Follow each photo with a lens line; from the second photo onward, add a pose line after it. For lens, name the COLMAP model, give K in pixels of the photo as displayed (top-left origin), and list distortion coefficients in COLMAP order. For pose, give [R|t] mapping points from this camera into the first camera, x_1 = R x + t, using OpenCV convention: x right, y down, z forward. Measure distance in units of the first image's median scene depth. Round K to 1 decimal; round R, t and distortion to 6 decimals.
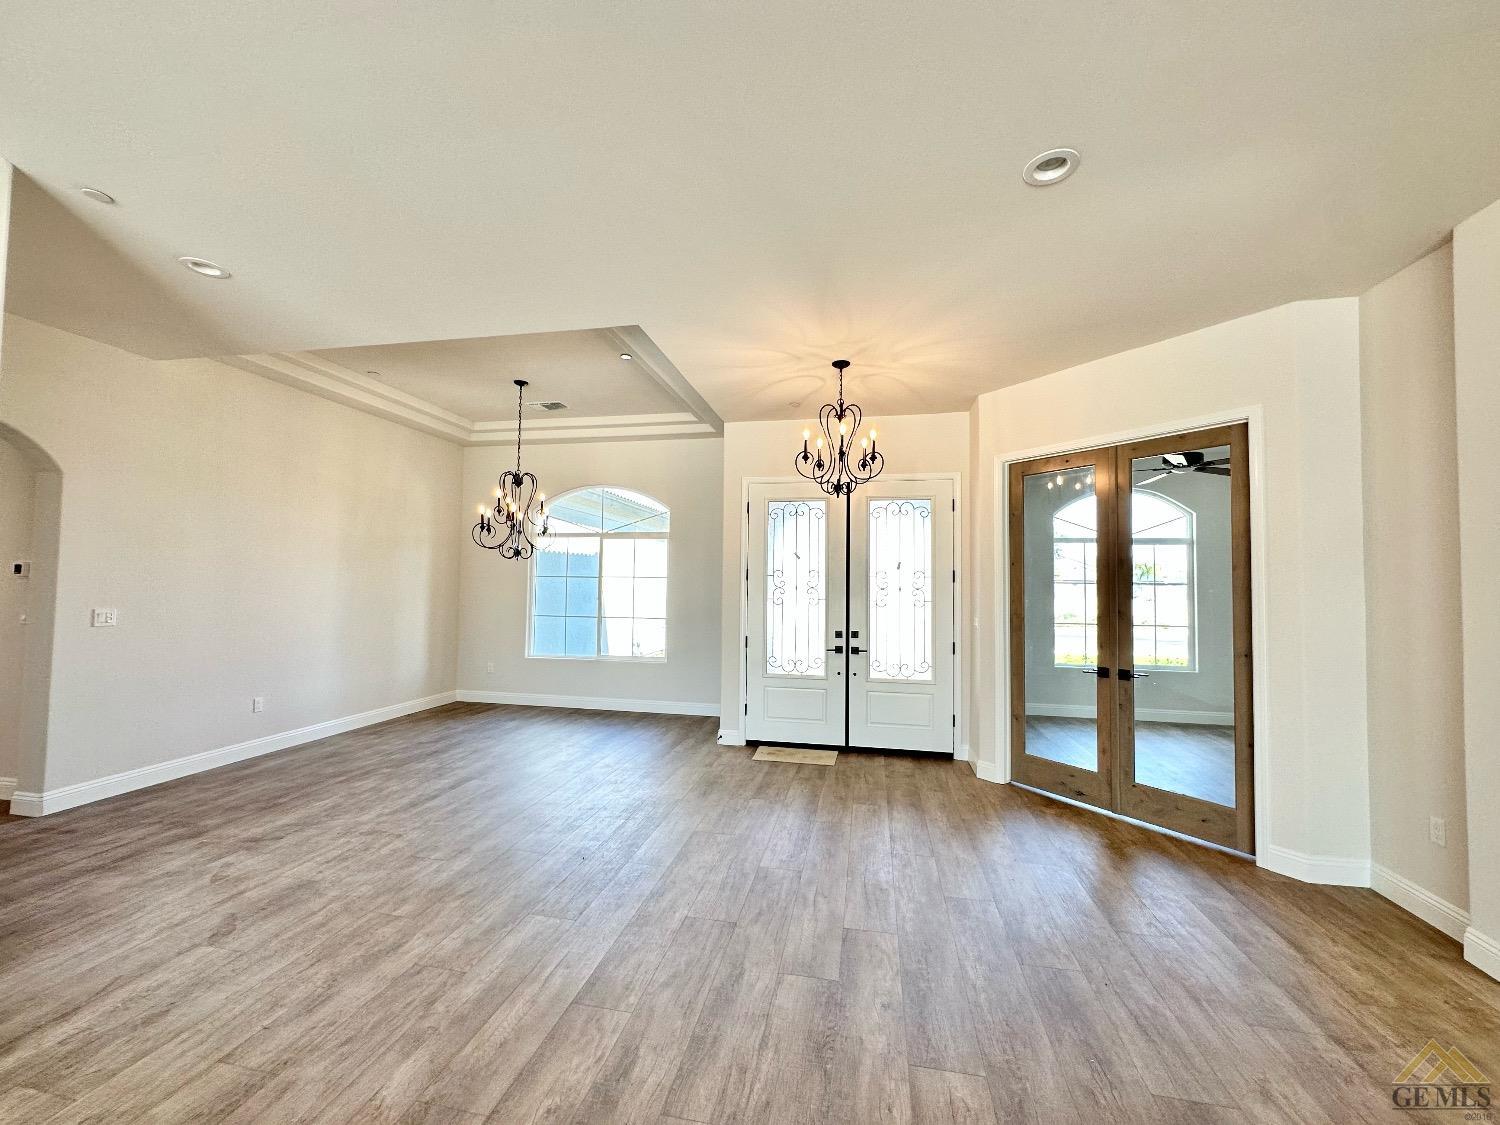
lens RADIAL K [[600.3, 0, 750.0], [0, 600.3, 562.0], [0, 0, 1]] dist [0.005000, -0.000859]
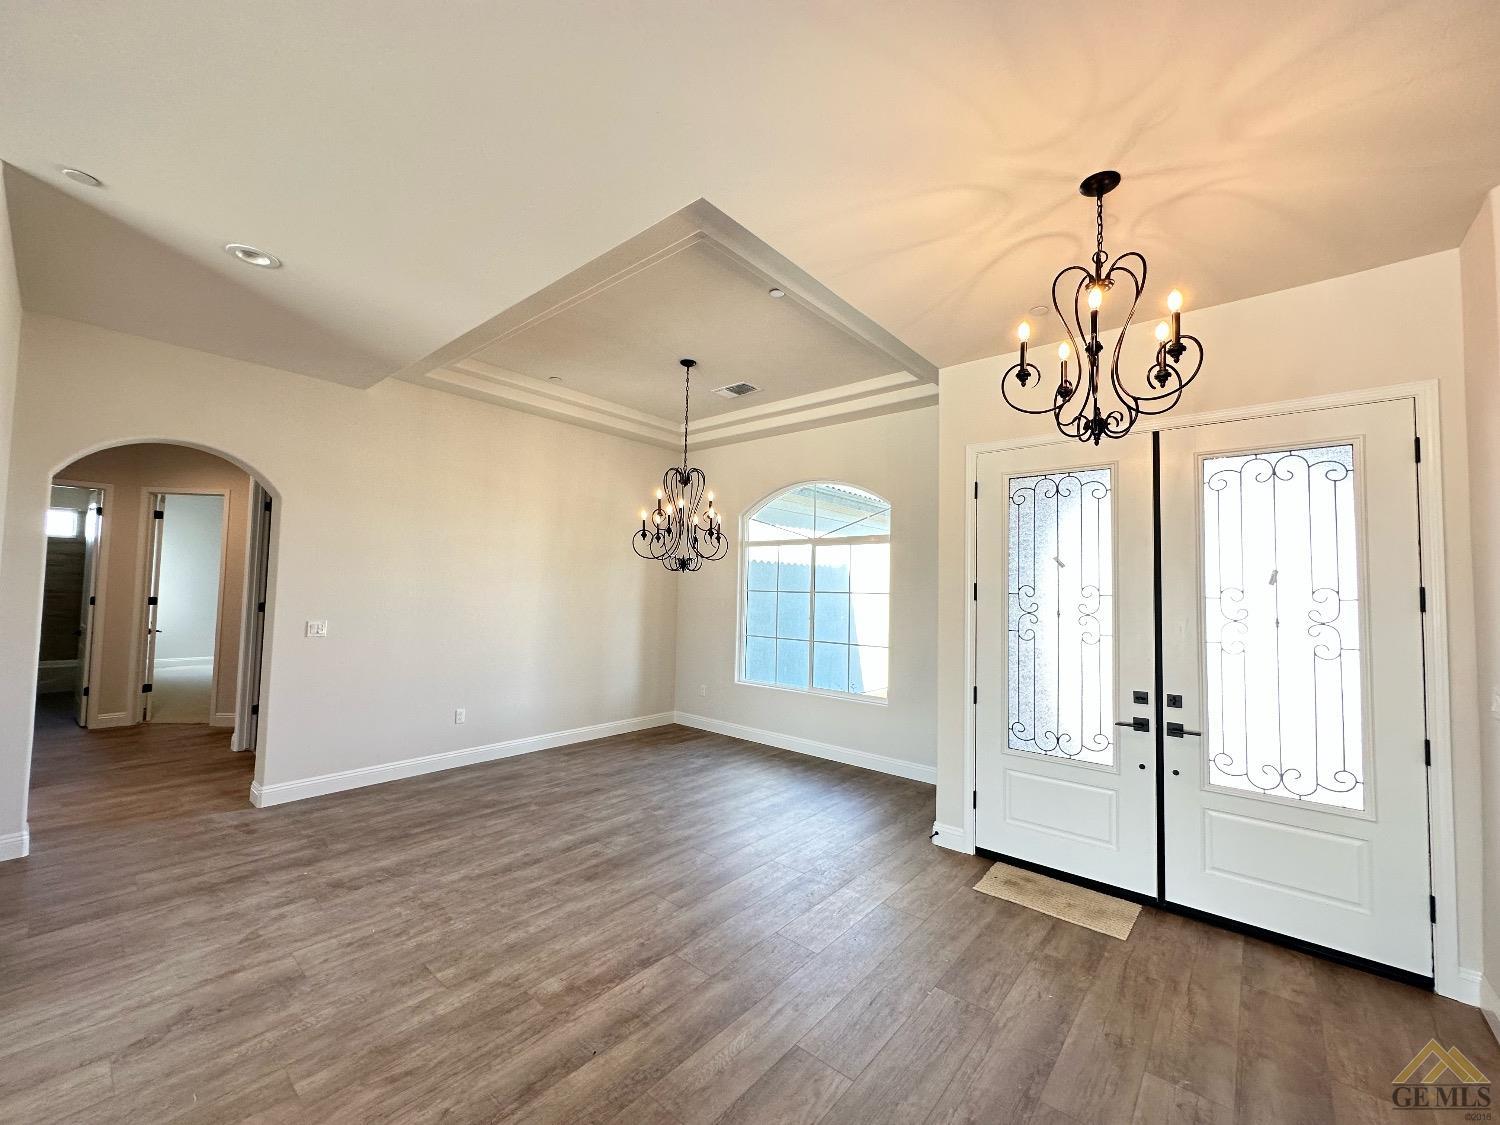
lens RADIAL K [[600.3, 0, 751.5], [0, 600.3, 561.7], [0, 0, 1]] dist [0.005000, -0.000859]
pose [[0.873837, -0.016542, -0.485938, 0.109087], [0.006605, 0.999733, -0.022154, 0.000854], [0.486174, 0.016149, 0.873713, 0.329317]]
